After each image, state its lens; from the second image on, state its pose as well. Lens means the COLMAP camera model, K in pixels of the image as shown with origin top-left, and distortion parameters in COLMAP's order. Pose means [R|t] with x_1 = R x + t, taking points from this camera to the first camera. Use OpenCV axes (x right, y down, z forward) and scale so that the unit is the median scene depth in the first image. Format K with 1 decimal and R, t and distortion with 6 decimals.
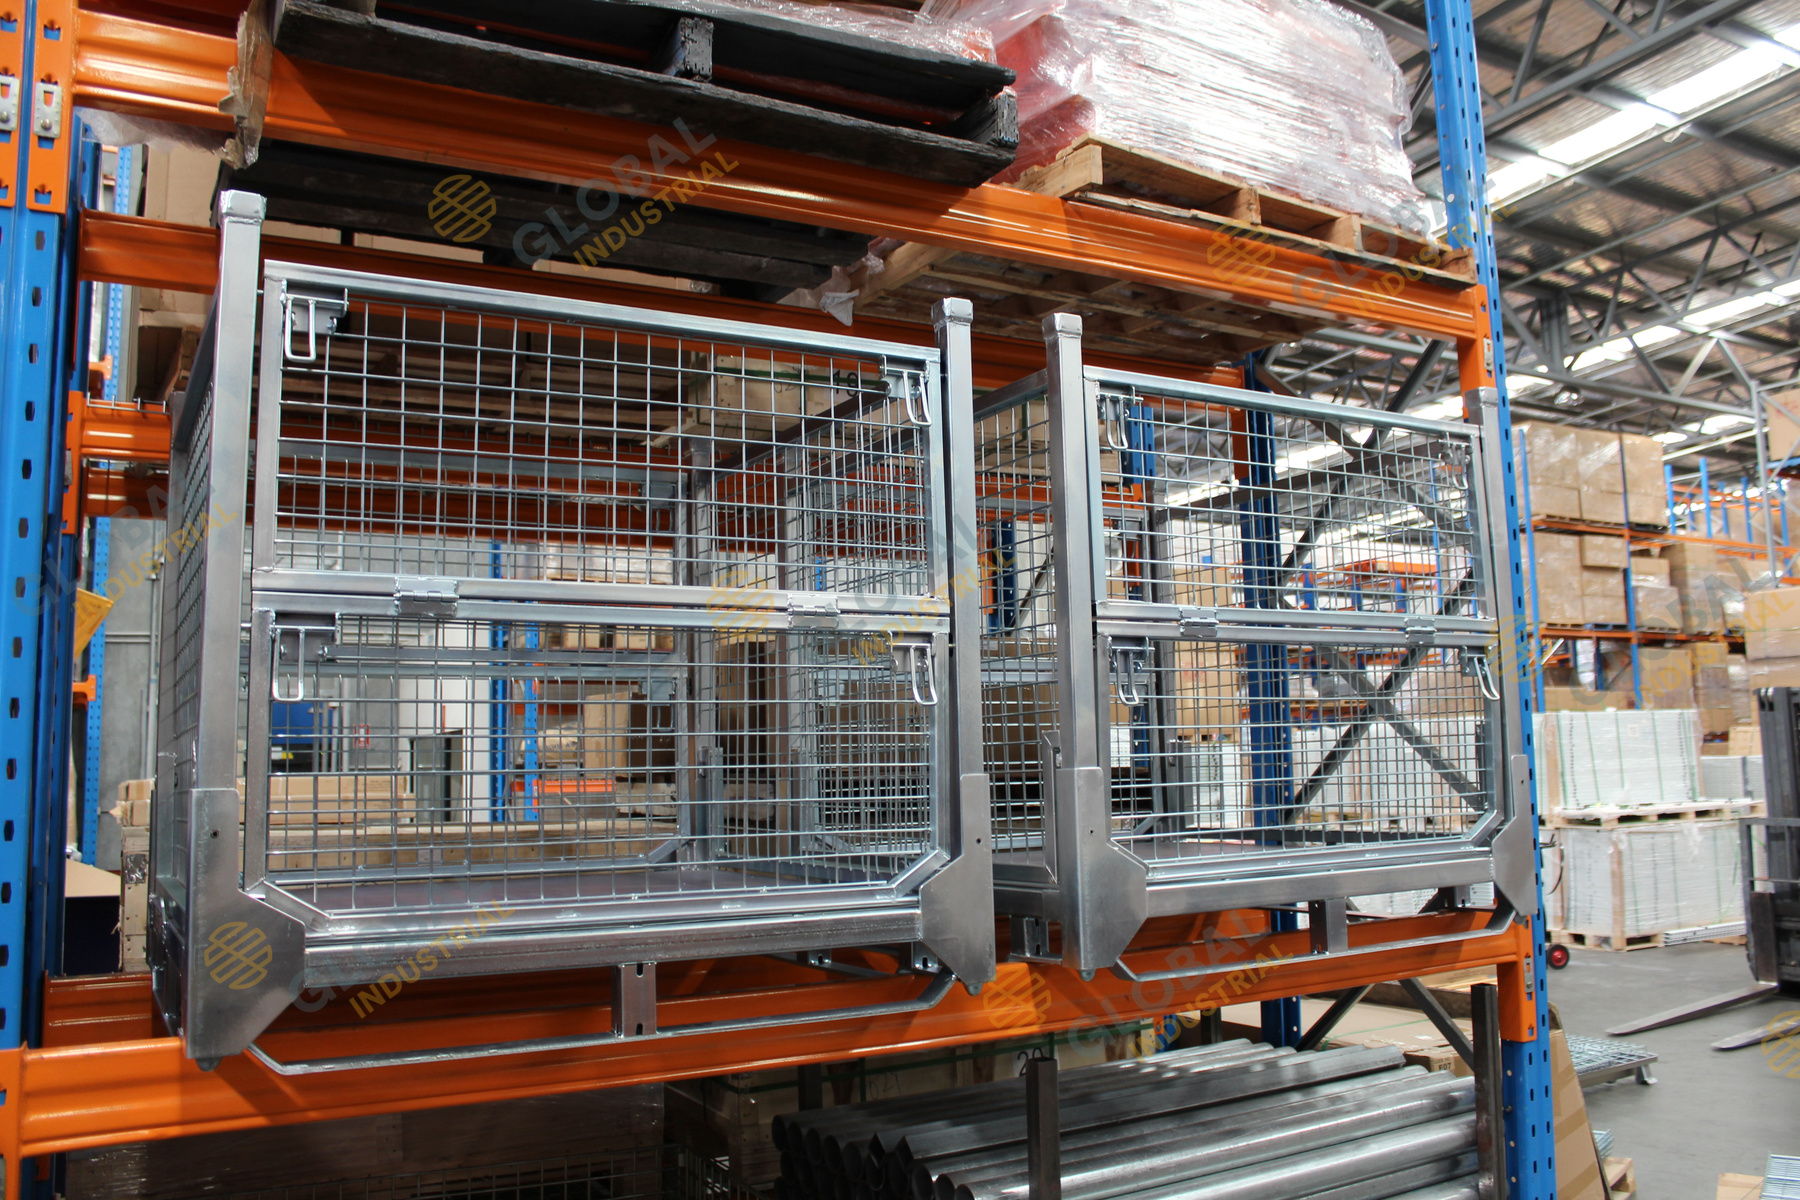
lens RADIAL K [[1463.6, 0, 900.0], [0, 1463.6, 600.0], [0, 0, 1]] dist [-0.168432, 0.144915]
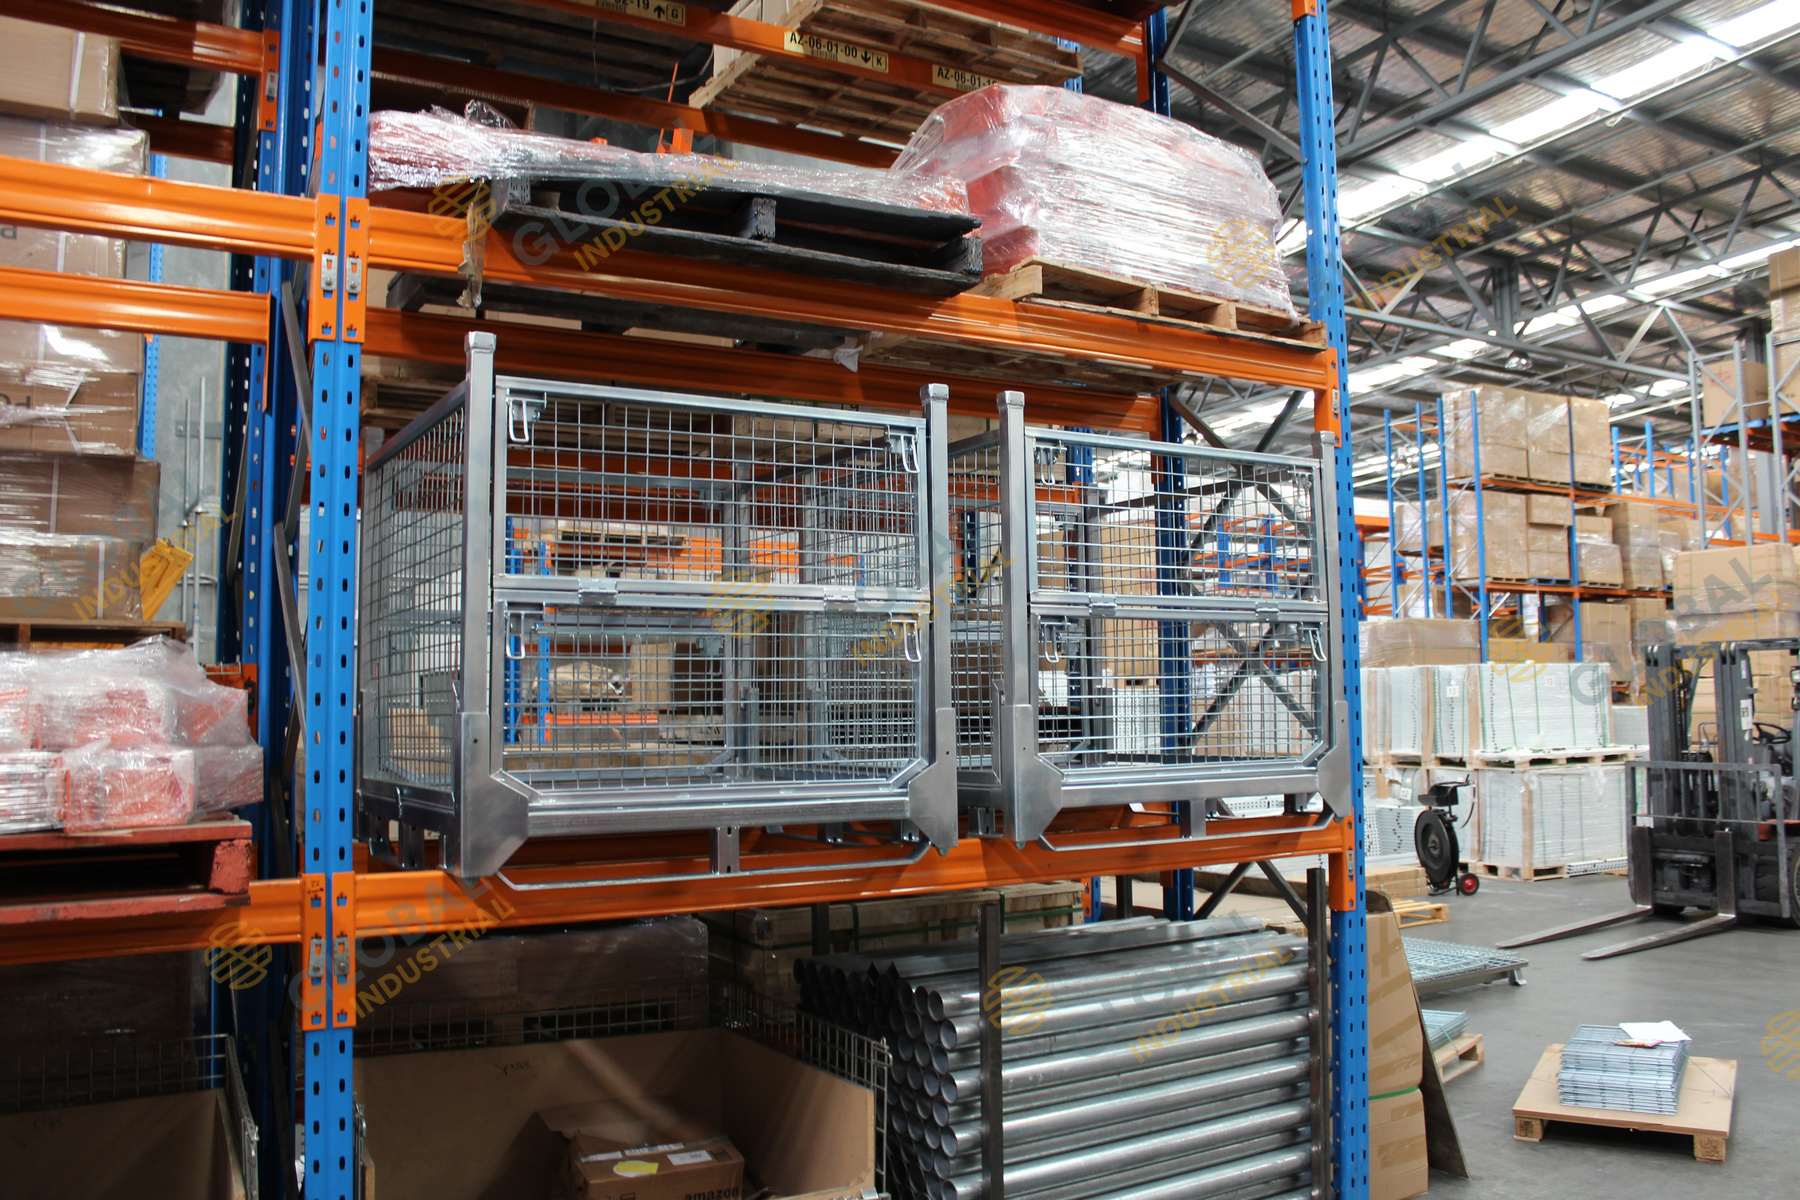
lens RADIAL K [[1463.6, 0, 900.0], [0, 1463.6, 600.0], [0, 0, 1]] dist [-0.168432, 0.144915]
pose [[0.999736, 0.012007, 0.019586, -0.018991], [-0.012802, 0.999077, 0.040994, -0.038065], [-0.019076, -0.041234, 0.998967, -0.357683]]
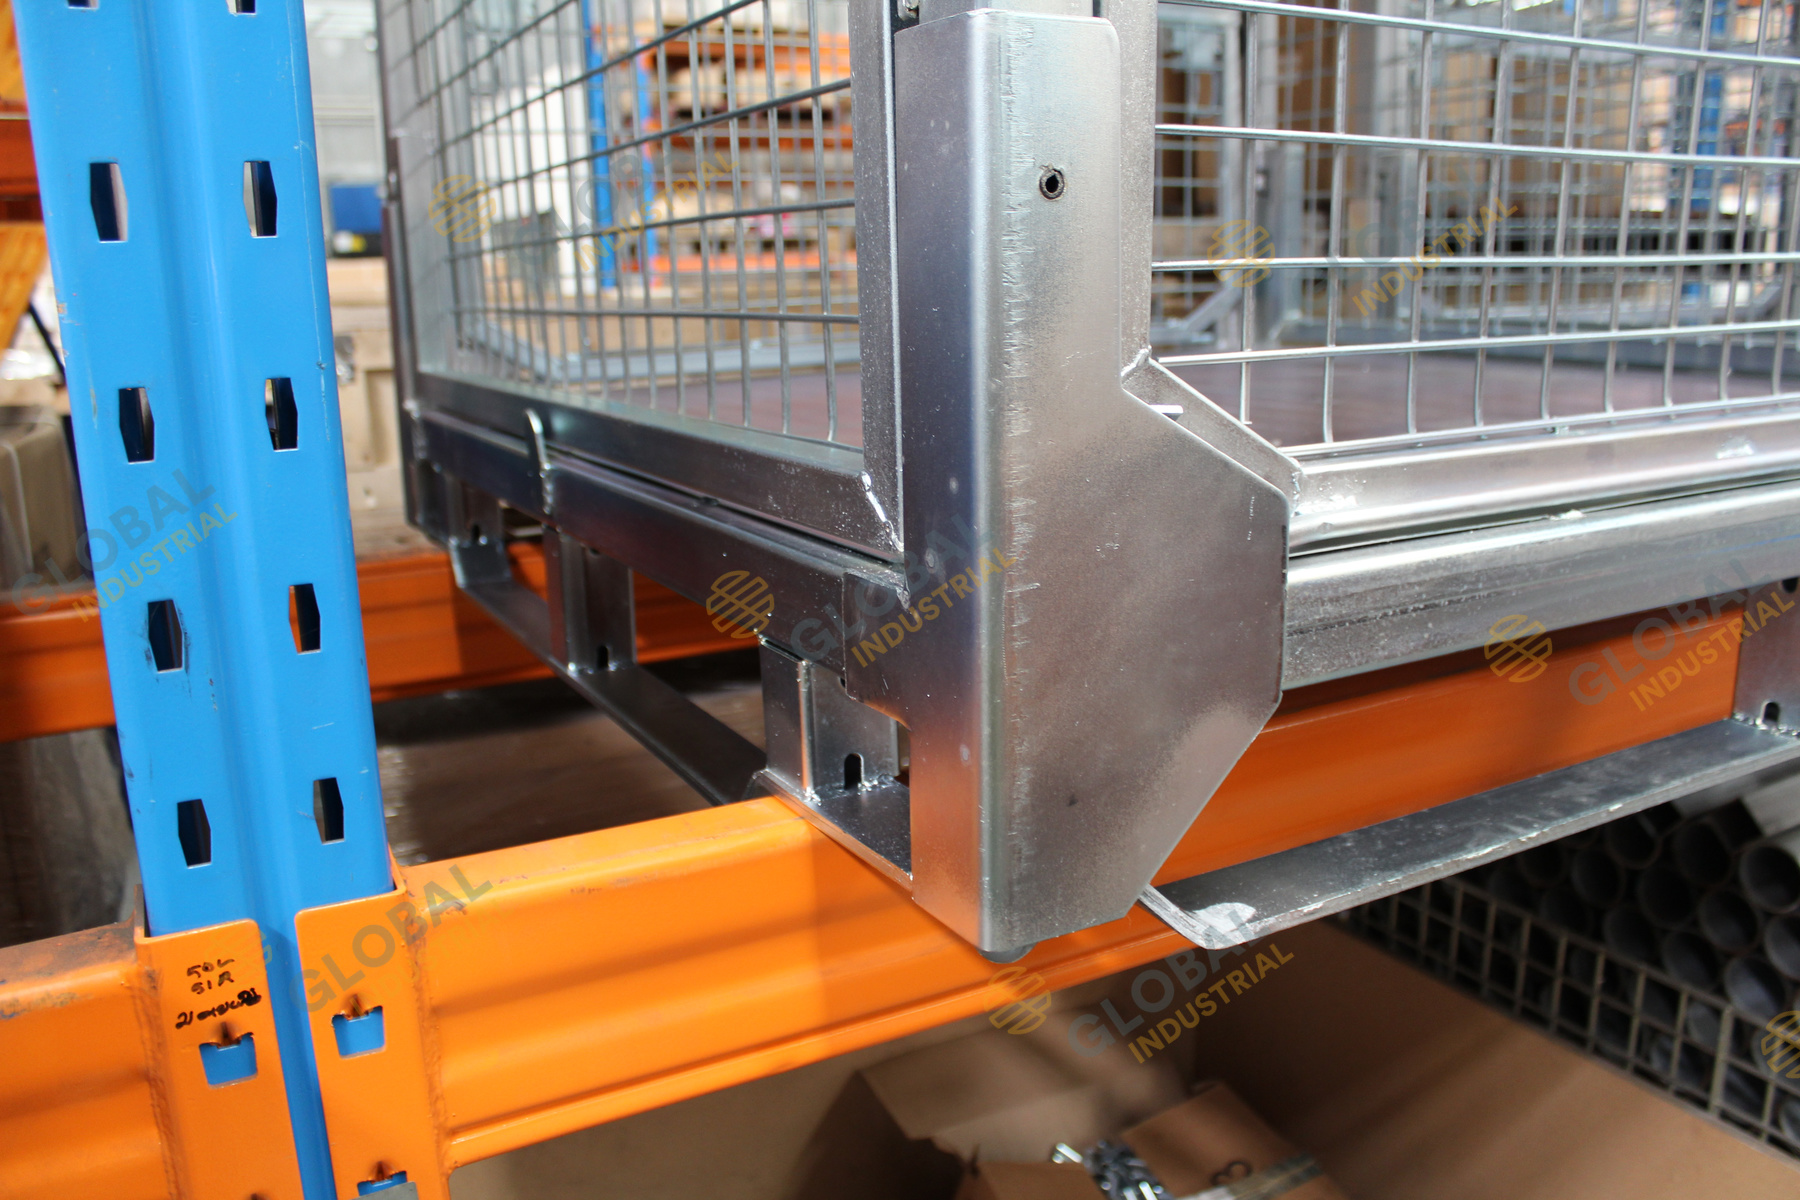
lens RADIAL K [[1463.6, 0, 900.0], [0, 1463.6, 600.0], [0, 0, 1]] dist [-0.168432, 0.144915]
pose [[0.999648, 0.004983, -0.026066, -0.278907], [0.004204, 0.940075, 0.340941, 0.079956], [0.026203, -0.340930, 0.939723, 0.392501]]
